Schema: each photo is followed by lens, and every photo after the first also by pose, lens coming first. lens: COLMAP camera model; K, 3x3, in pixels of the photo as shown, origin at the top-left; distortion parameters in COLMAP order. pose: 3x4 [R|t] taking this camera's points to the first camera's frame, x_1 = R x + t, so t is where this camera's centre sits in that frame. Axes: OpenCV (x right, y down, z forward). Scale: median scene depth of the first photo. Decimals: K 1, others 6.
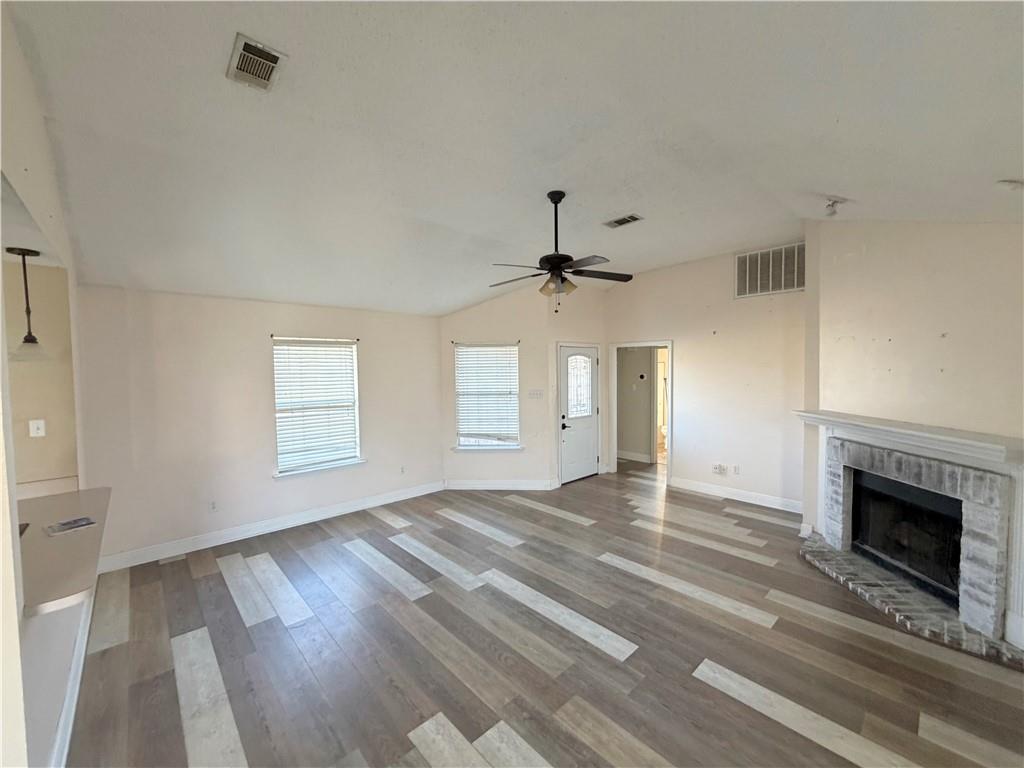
lens RADIAL K [[409.4, 0, 507.2], [0, 409.4, 387.1], [0, 0, 1]] dist [-0.000879, -0.000027]
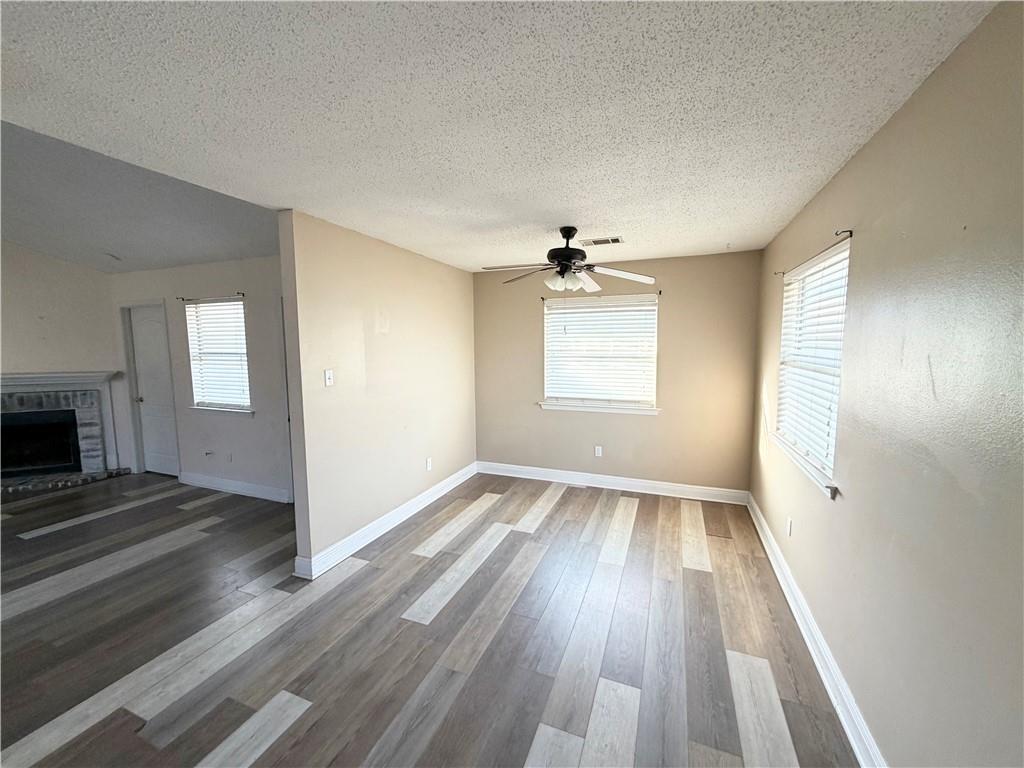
lens RADIAL K [[409.4, 0, 511.5], [0, 409.4, 382.0], [0, 0, 1]] dist [-0.000879, -0.000027]
pose [[-0.437367, -0.074472, 0.896194, -1.124322], [0.051376, 0.992868, 0.107578, 0.047146], [-0.897814, 0.093094, -0.430422, 0.010784]]
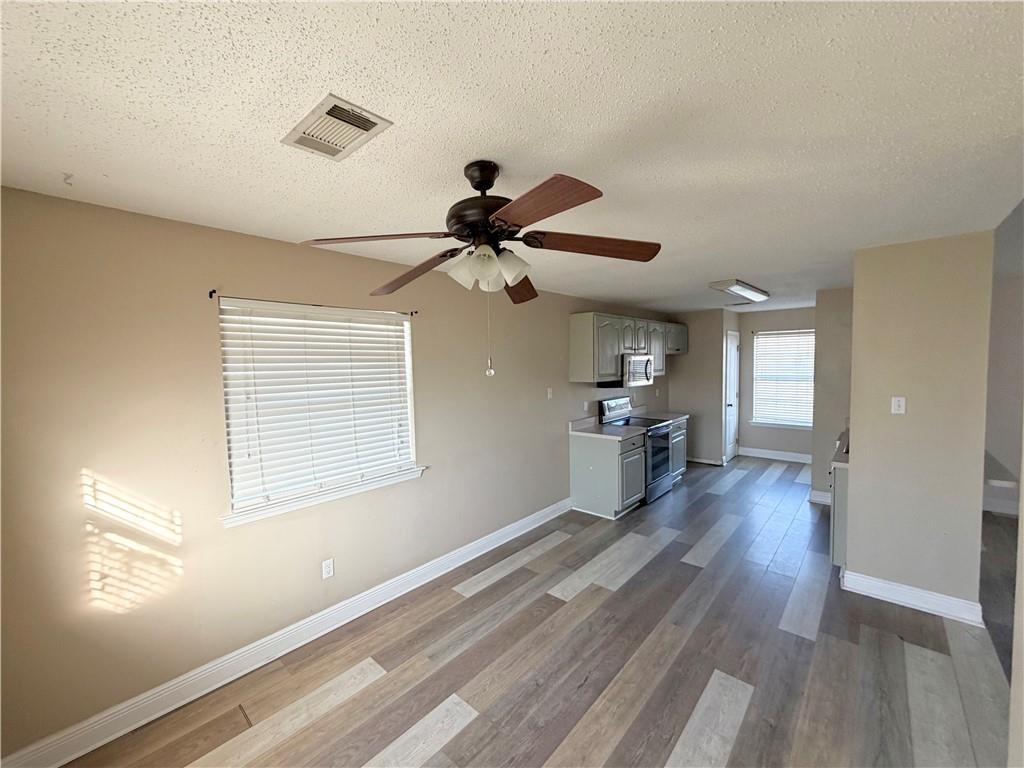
lens RADIAL K [[409.4, 0, 511.9], [0, 409.4, 384.5], [0, 0, 1]] dist [-0.000879, -0.000027]
pose [[0.099283, 0.065254, -0.992917, 0.176304], [-0.023688, 0.997720, 0.063201, 0.026934], [0.994777, 0.017246, 0.100602, -0.547857]]
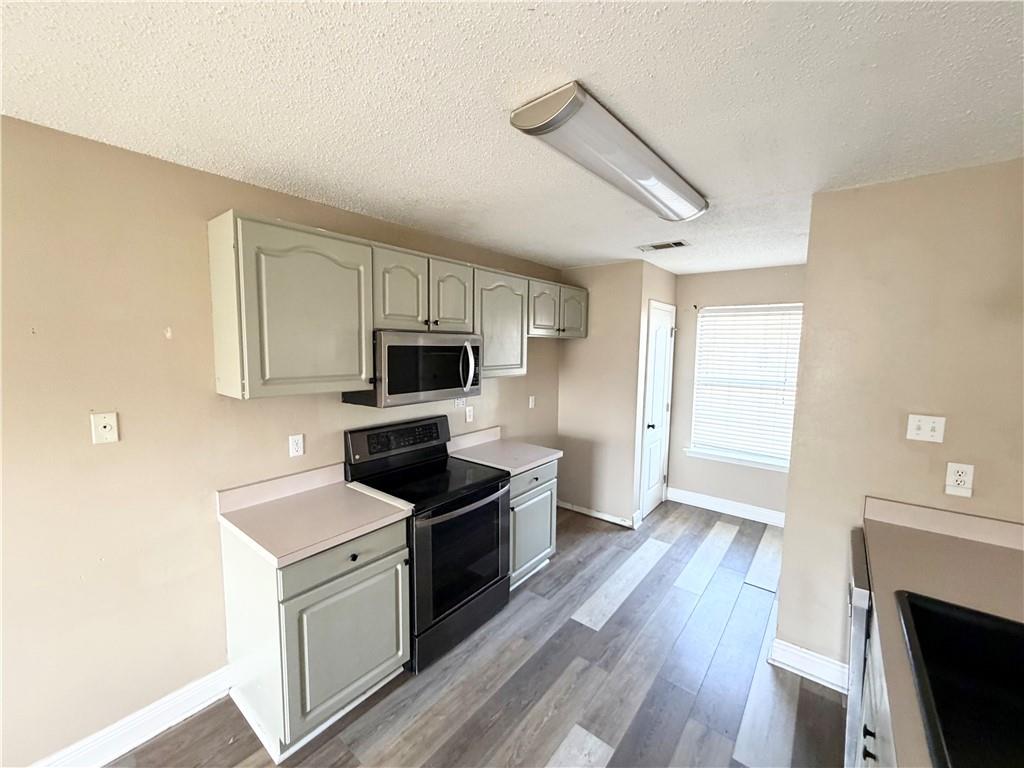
lens RADIAL K [[409.4, 0, 509.8], [0, 409.4, 382.0], [0, 0, 1]] dist [-0.000879, -0.000027]
pose [[0.153811, 0.108090, -0.982170, -0.604478], [-0.061610, 0.993114, 0.099646, 0.004394], [0.986178, 0.045185, 0.159411, 0.115235]]
